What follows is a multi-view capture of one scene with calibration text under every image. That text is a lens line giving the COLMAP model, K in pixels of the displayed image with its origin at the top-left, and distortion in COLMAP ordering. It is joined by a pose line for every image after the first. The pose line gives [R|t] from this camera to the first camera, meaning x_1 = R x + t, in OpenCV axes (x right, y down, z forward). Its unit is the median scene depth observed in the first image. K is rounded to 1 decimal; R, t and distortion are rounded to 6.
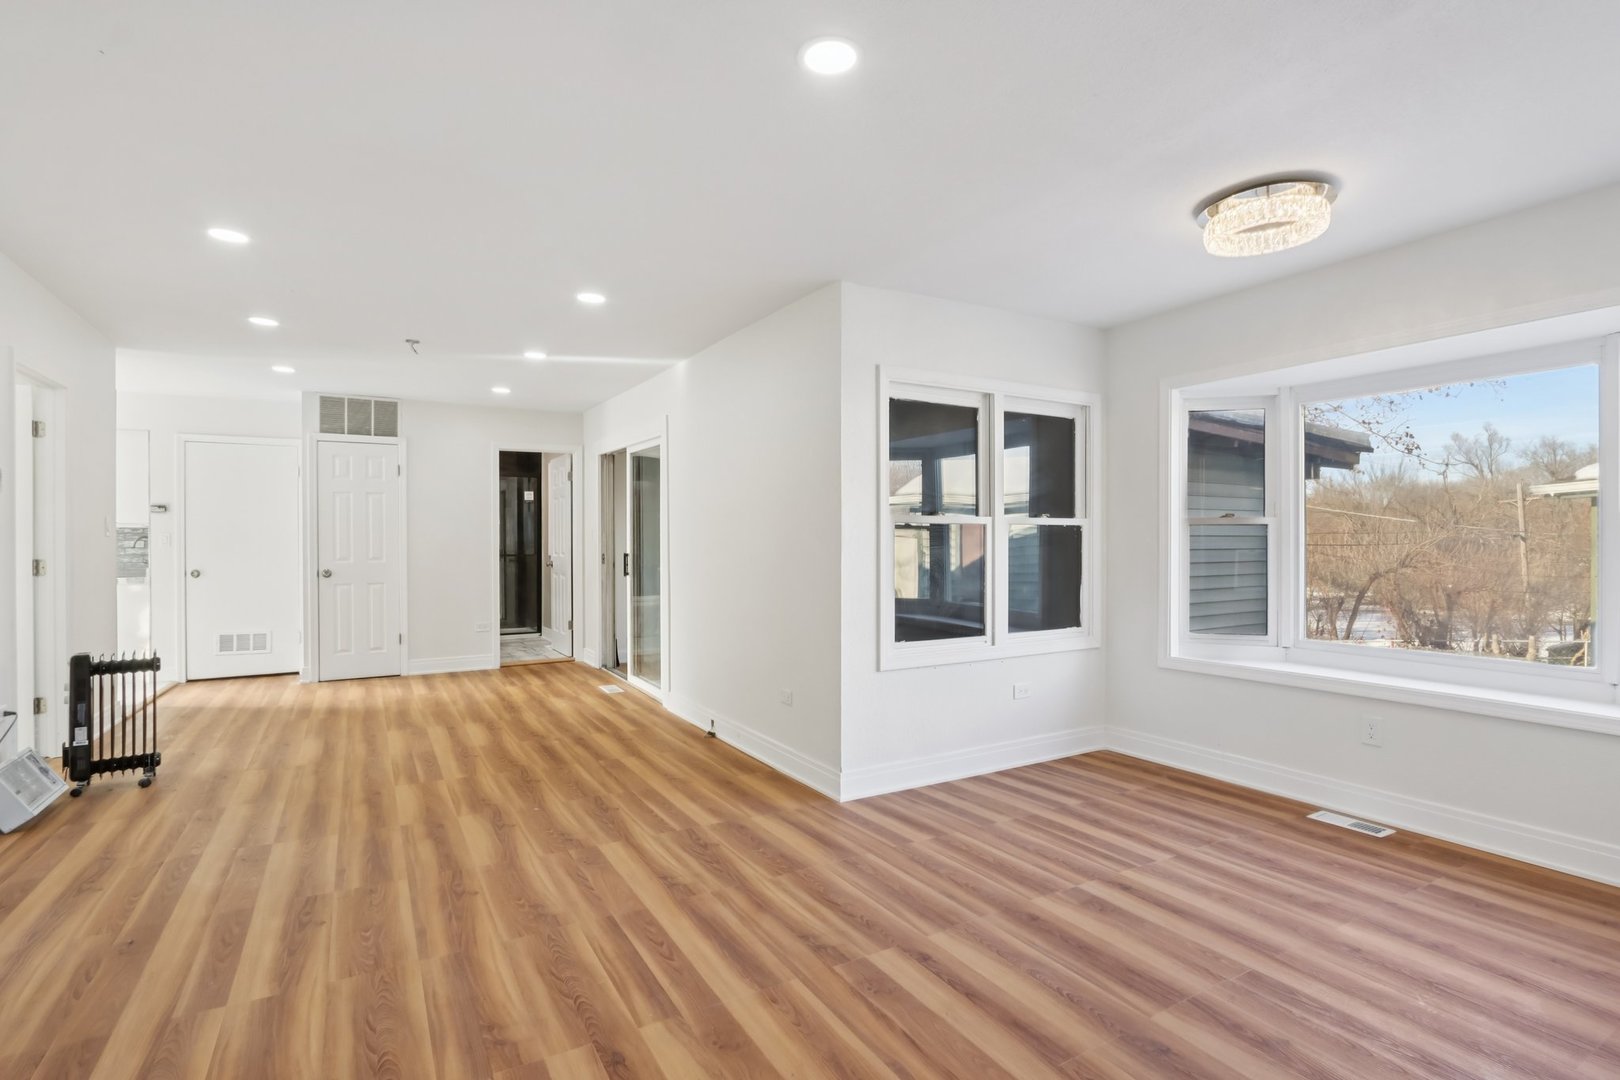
lens RADIAL K [[764.0, 0, 805.3], [0, 764.0, 556.2], [0, 0, 1]] dist [-0.021479, 0.003874]
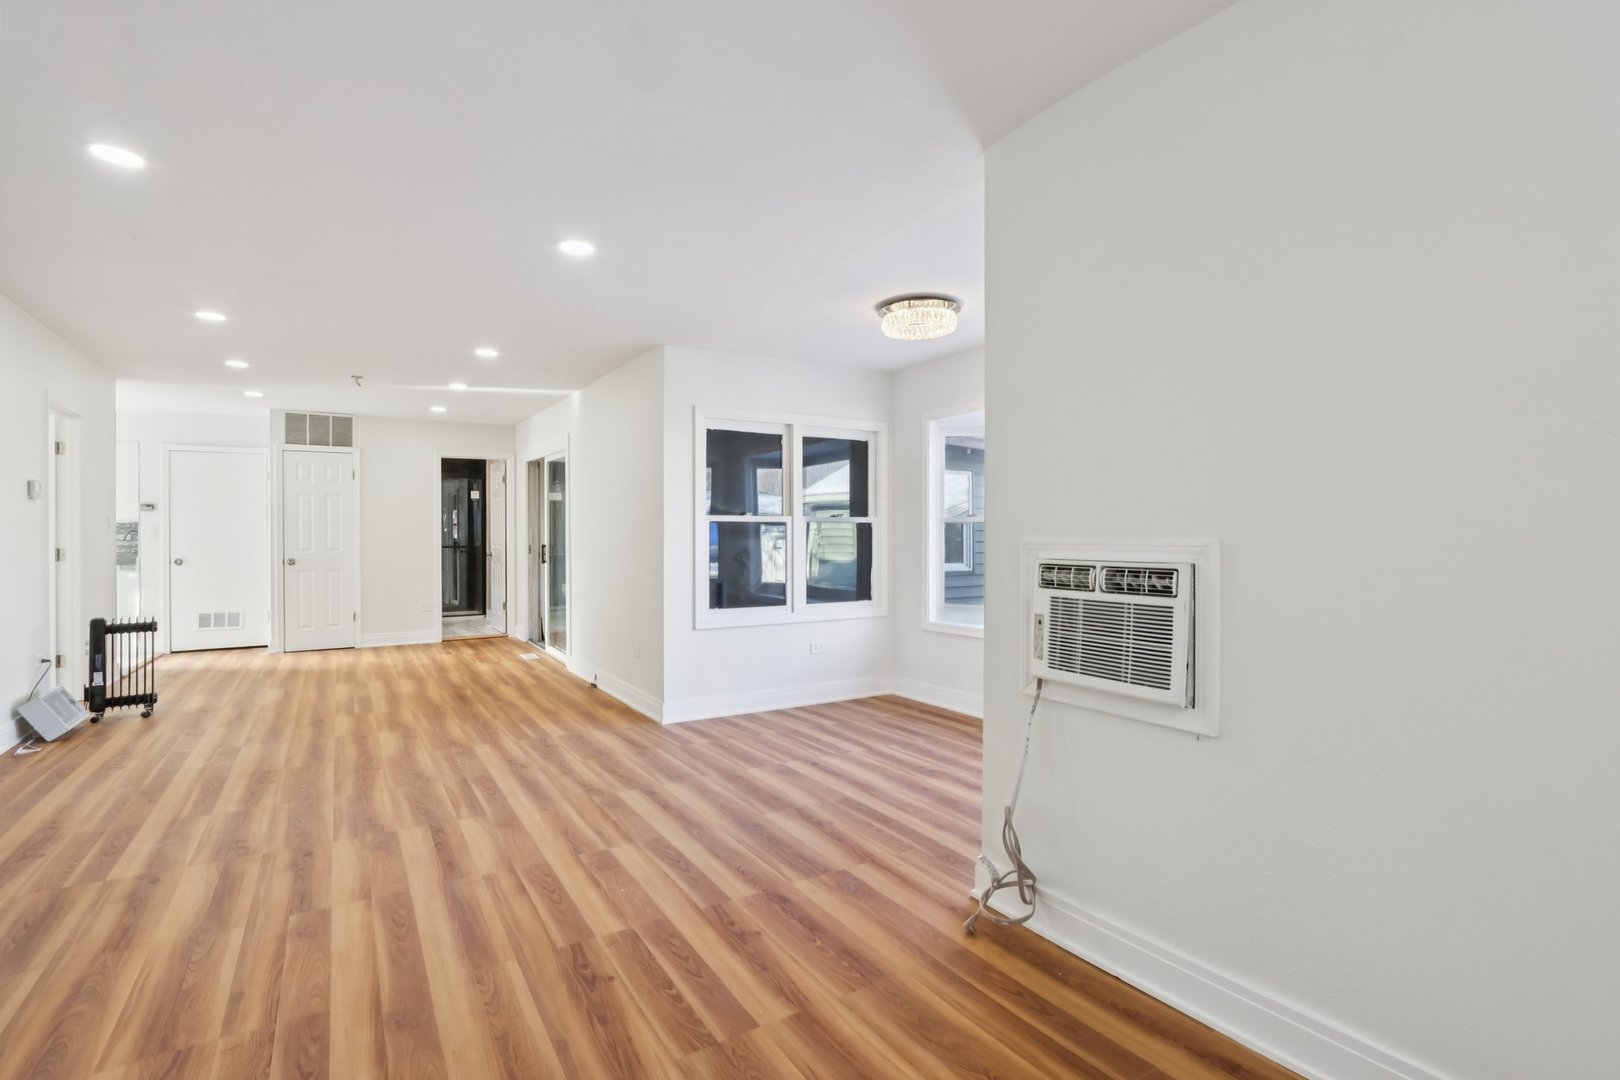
lens RADIAL K [[764.0, 0, 813.9], [0, 764.0, 548.3], [0, 0, 1]] dist [-0.021479, 0.003874]
pose [[0.999553, 0.000234, 0.029893, 0.273705], [-0.000146, 0.999996, -0.002939, 0.008945], [-0.029893, 0.002933, 0.999549, -0.378829]]
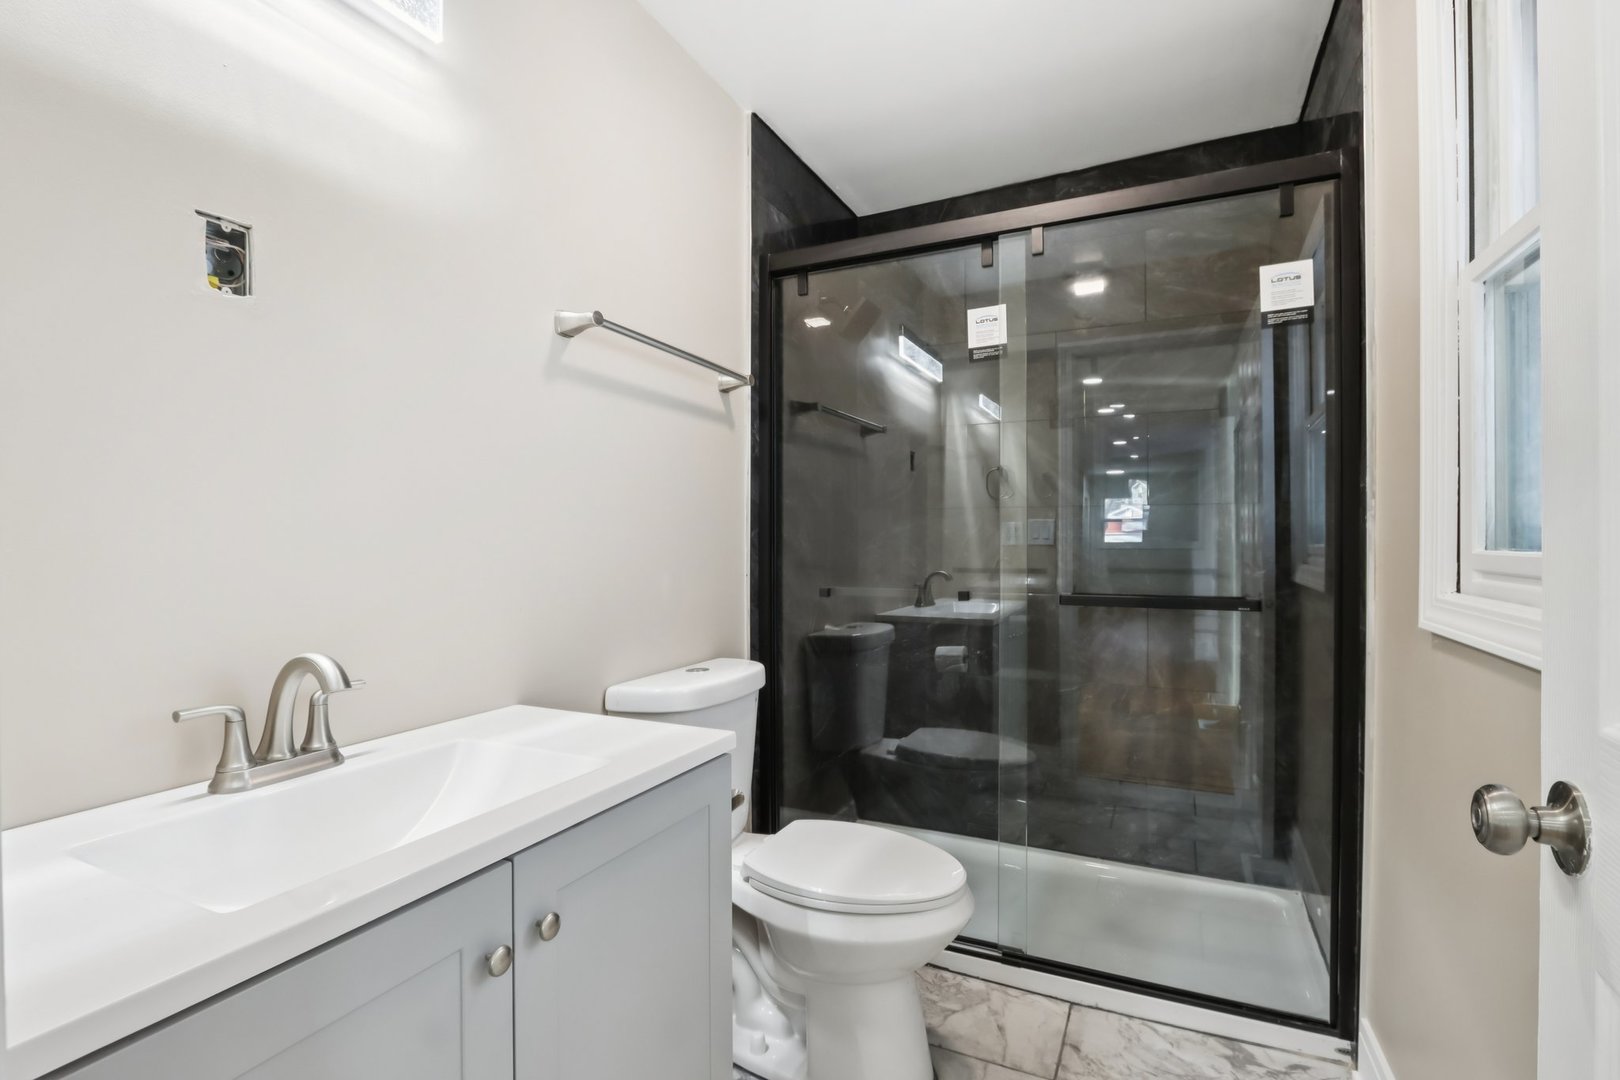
lens RADIAL K [[764.0, 0, 812.6], [0, 764.0, 539.2], [0, 0, 1]] dist [-0.021479, 0.003874]
pose [[0.536410, -0.000122, -0.843958, -0.666814], [-0.018521, 0.999757, -0.011916, -0.030866], [0.843754, 0.022023, 0.536278, 1.995770]]
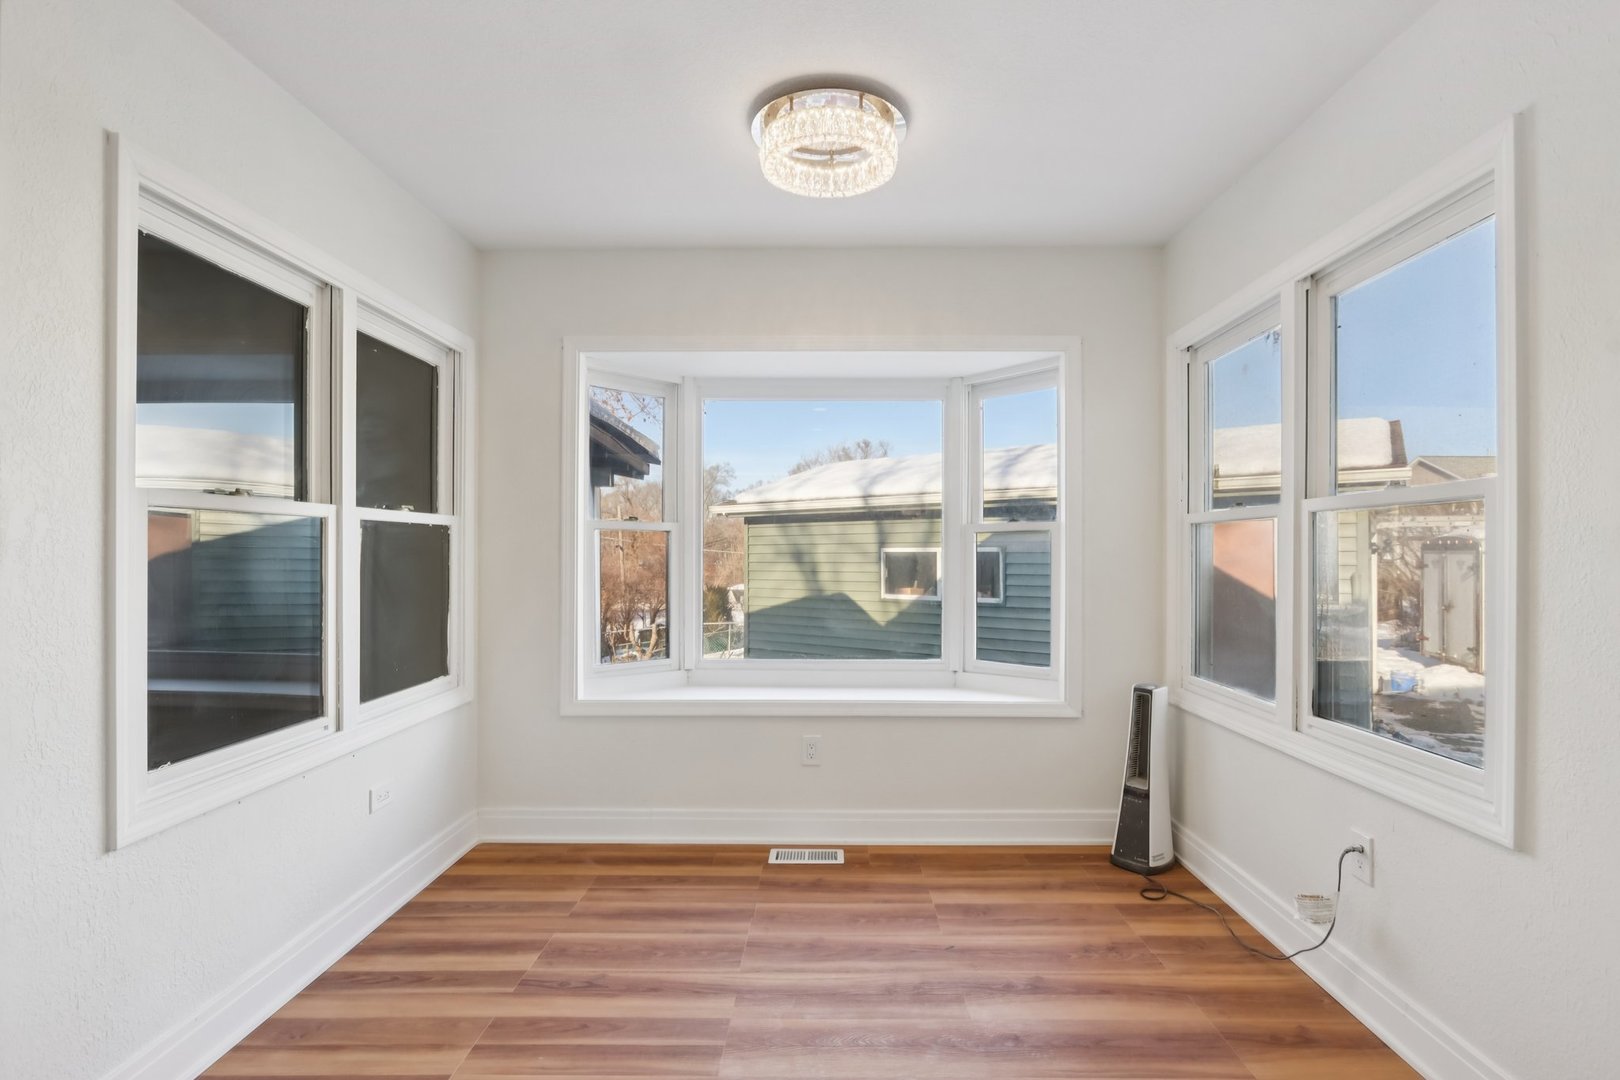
lens RADIAL K [[764.0, 0, 818.3], [0, 764.0, 553.2], [0, 0, 1]] dist [-0.021479, 0.003874]
pose [[0.511659, 0.000998, 0.859188, -0.062756], [0.011690, 0.999899, -0.008123, -0.007260], [-0.859109, 0.014200, 0.511595, 0.456035]]
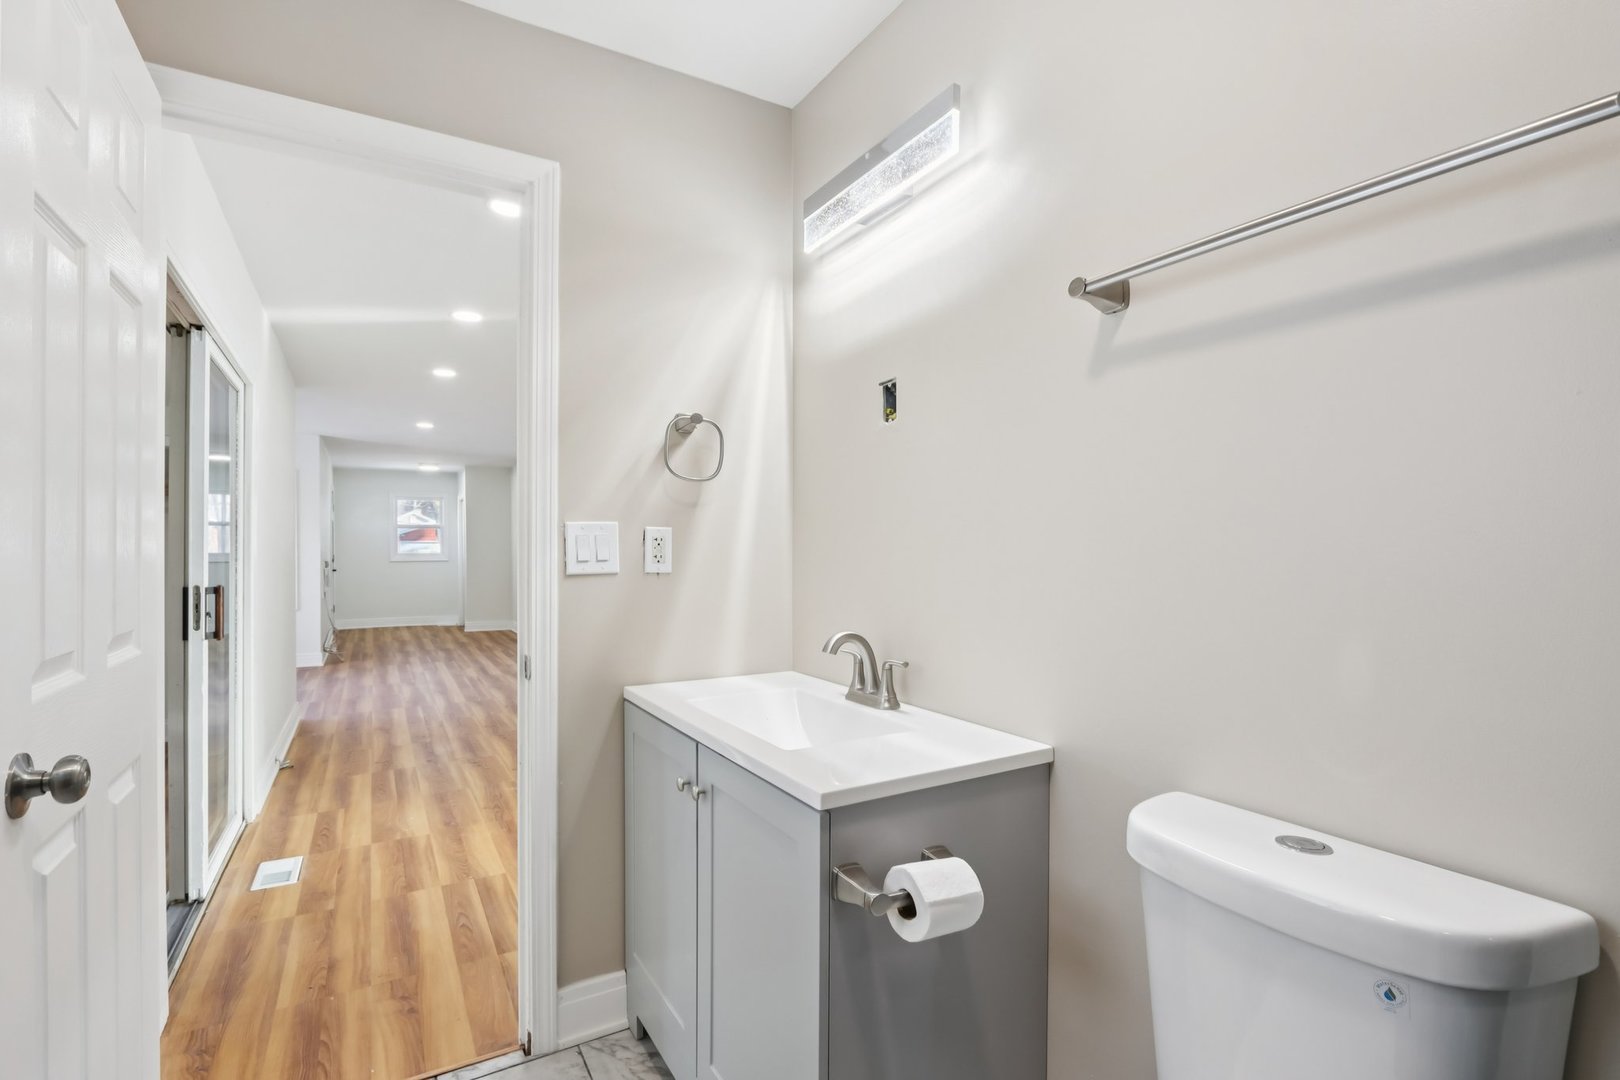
lens RADIAL K [[764.0, 0, 805.1], [0, 764.0, 551.6], [0, 0, 1]] dist [-0.021479, 0.003874]
pose [[-0.999855, 0.003332, 0.016710, -1.016412], [0.003672, 0.999786, 0.020349, -0.050742], [-0.016639, 0.020407, -0.999653, 2.519775]]
